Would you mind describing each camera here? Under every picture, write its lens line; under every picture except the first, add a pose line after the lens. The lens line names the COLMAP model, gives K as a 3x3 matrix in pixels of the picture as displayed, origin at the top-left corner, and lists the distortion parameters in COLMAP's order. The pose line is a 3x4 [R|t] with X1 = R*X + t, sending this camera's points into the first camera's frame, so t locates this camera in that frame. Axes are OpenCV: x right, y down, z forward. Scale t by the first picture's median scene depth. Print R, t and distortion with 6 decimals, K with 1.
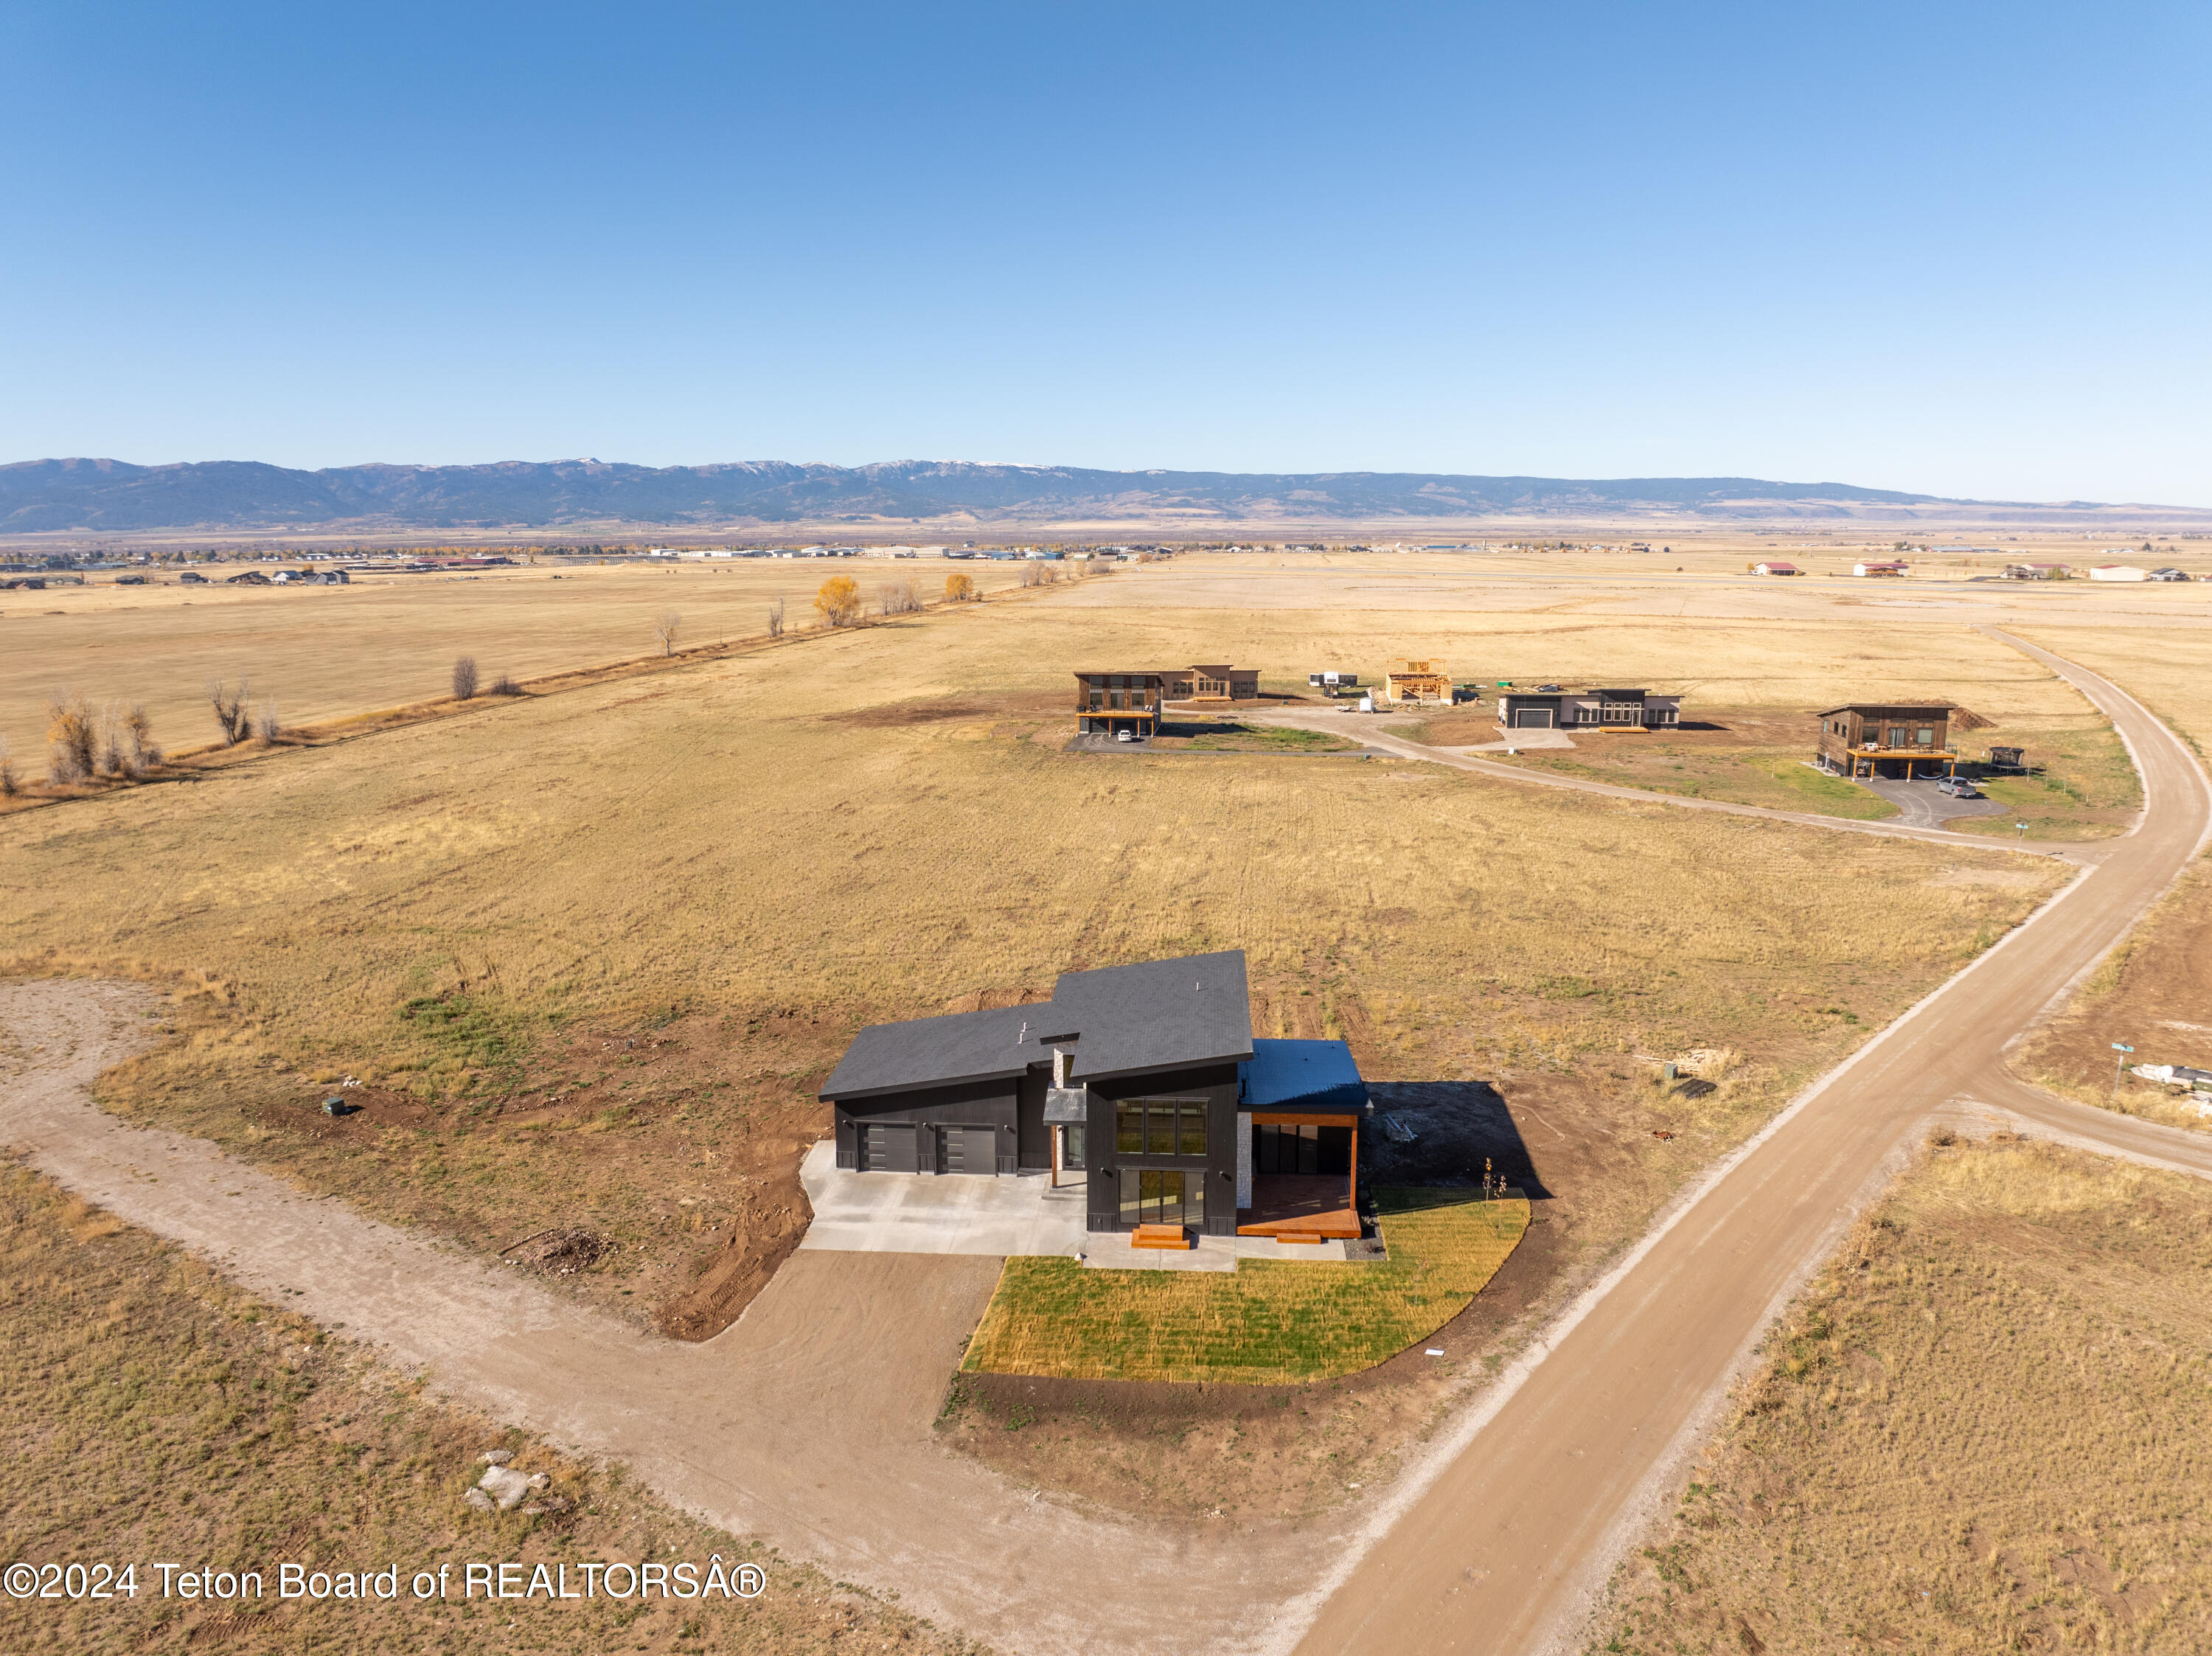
lens RADIAL K [[1556.7, 0, 1105.8], [0, 1556.7, 821.9], [0, 0, 1]] dist [-0.038718, -0.003809]
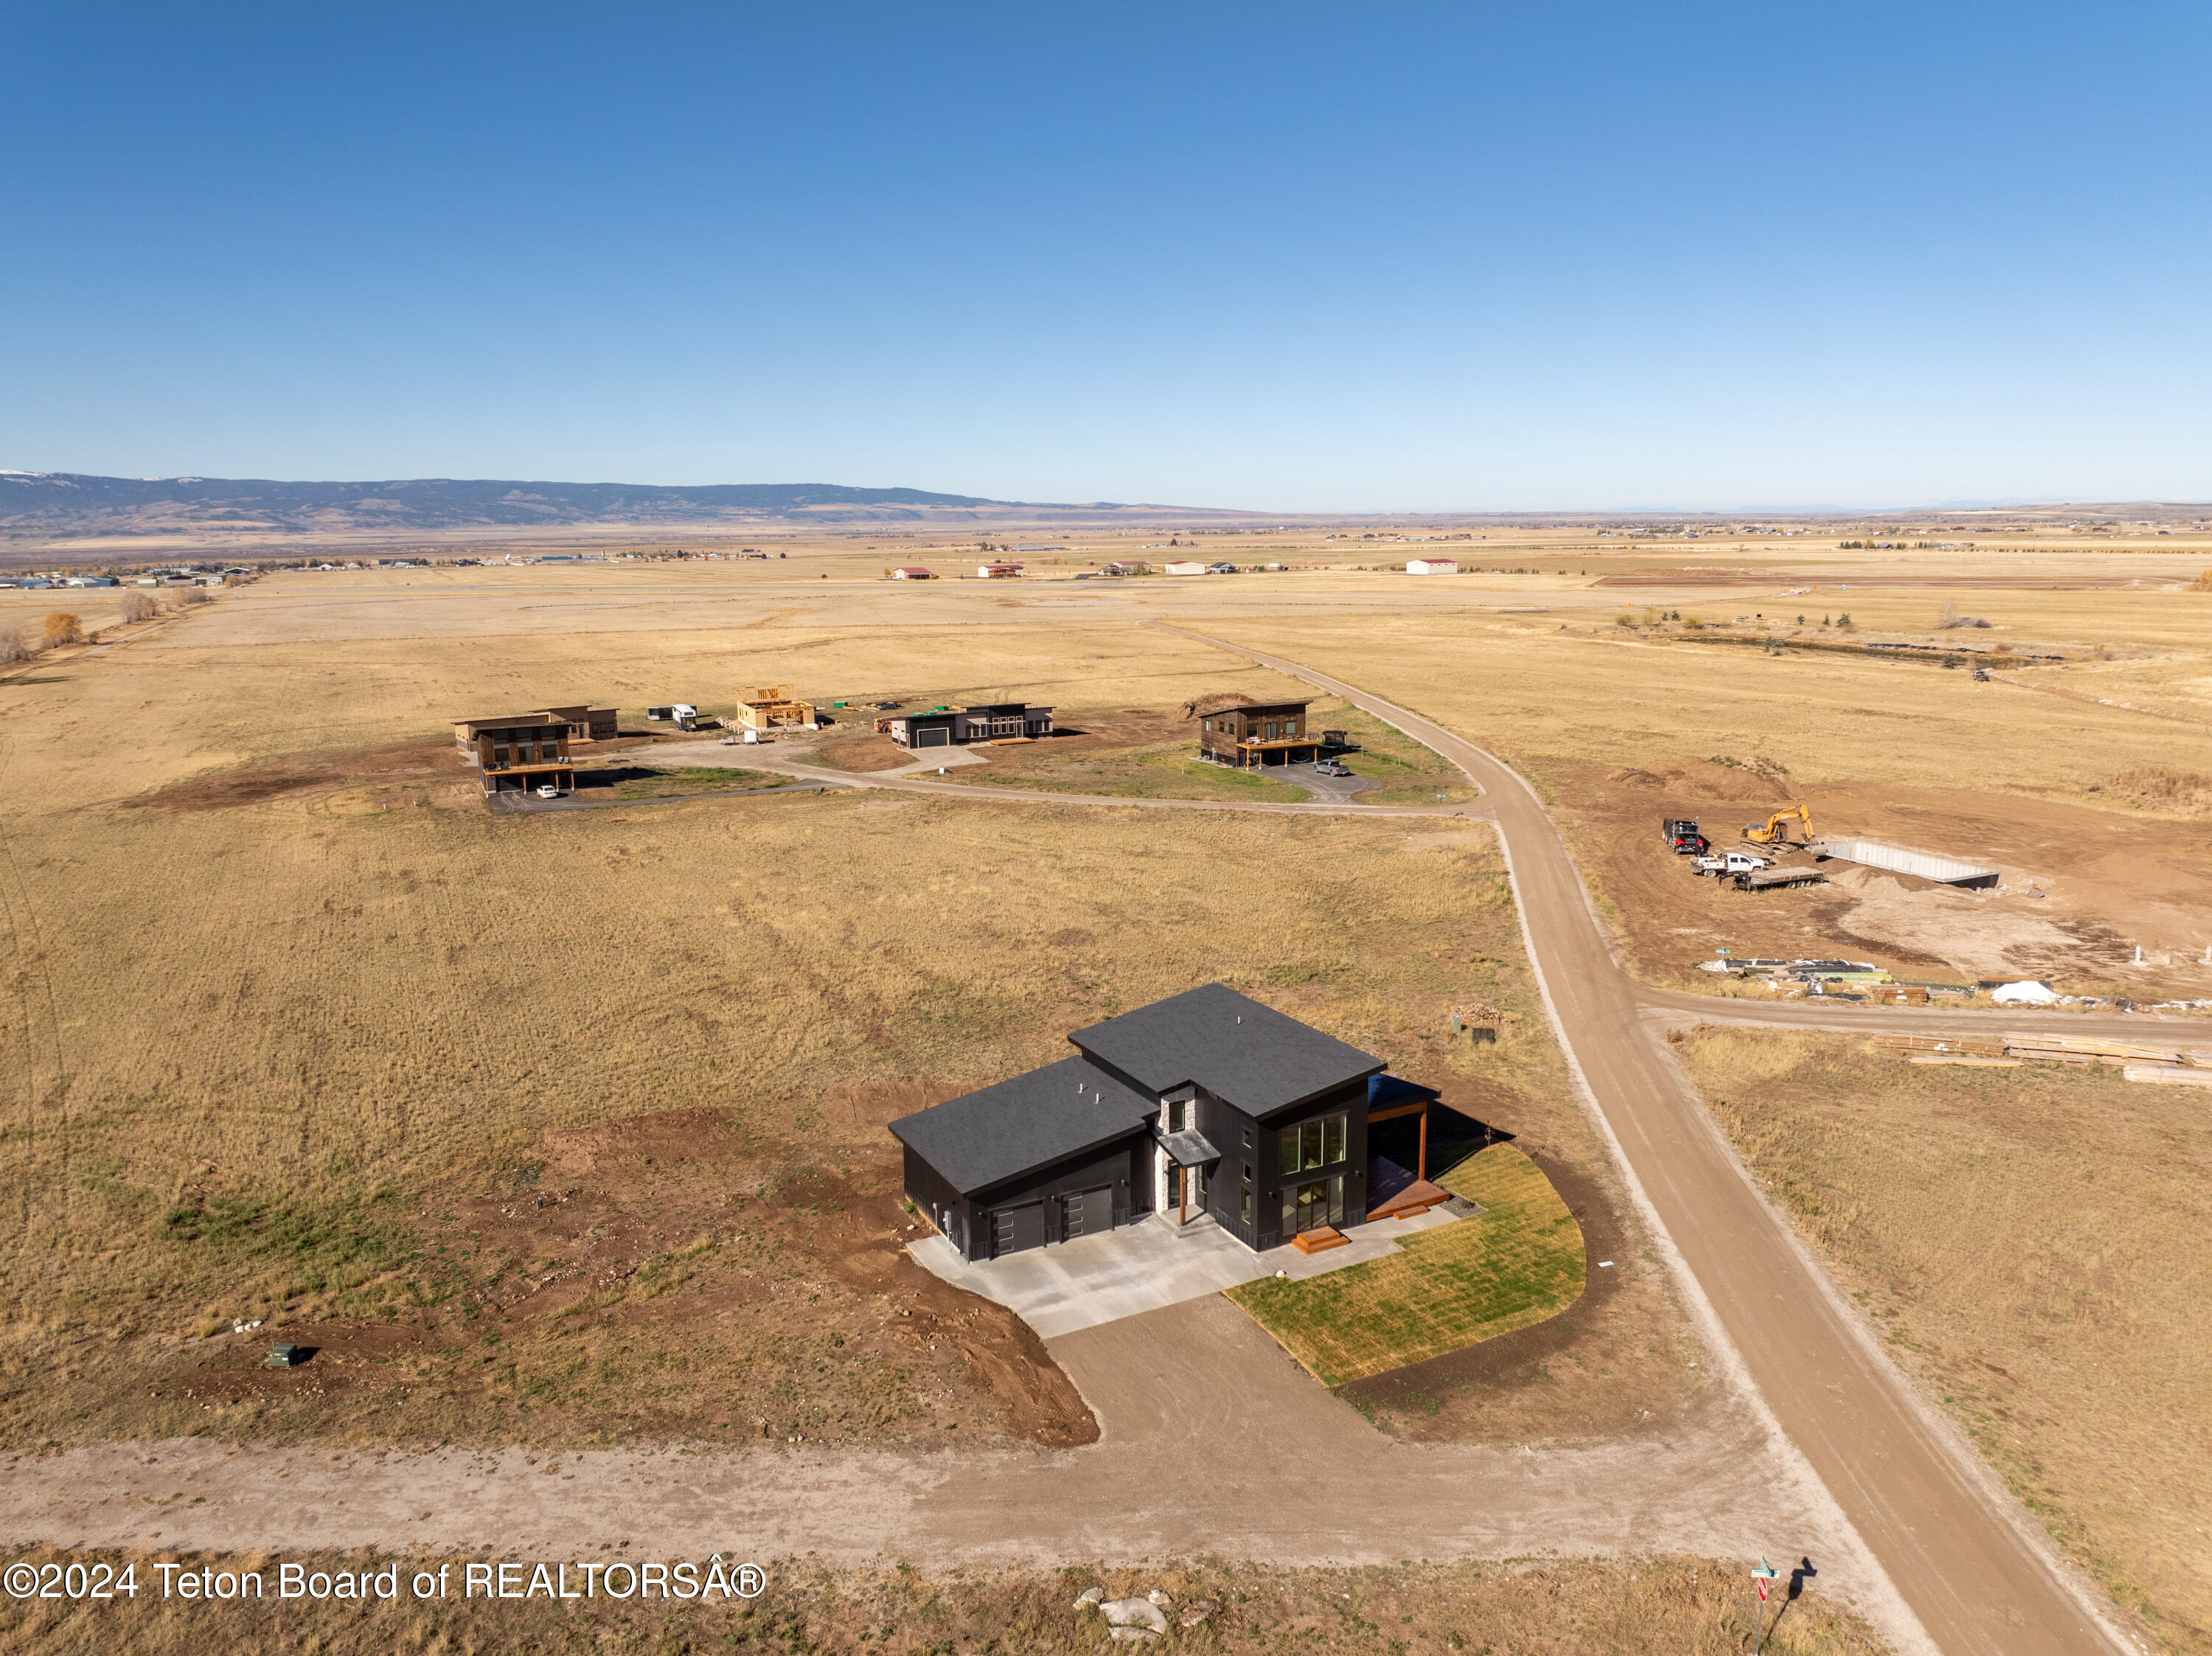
lens RADIAL K [[1556.7, 0, 1115.3], [0, 1556.7, 830.2], [0, 0, 1]] dist [-0.038718, -0.003809]
pose [[0.844898, -0.110015, 0.523491, -0.184886], [0.109455, 0.993472, 0.032127, -0.024044], [-0.523609, 0.030155, 0.851425, 0.027259]]
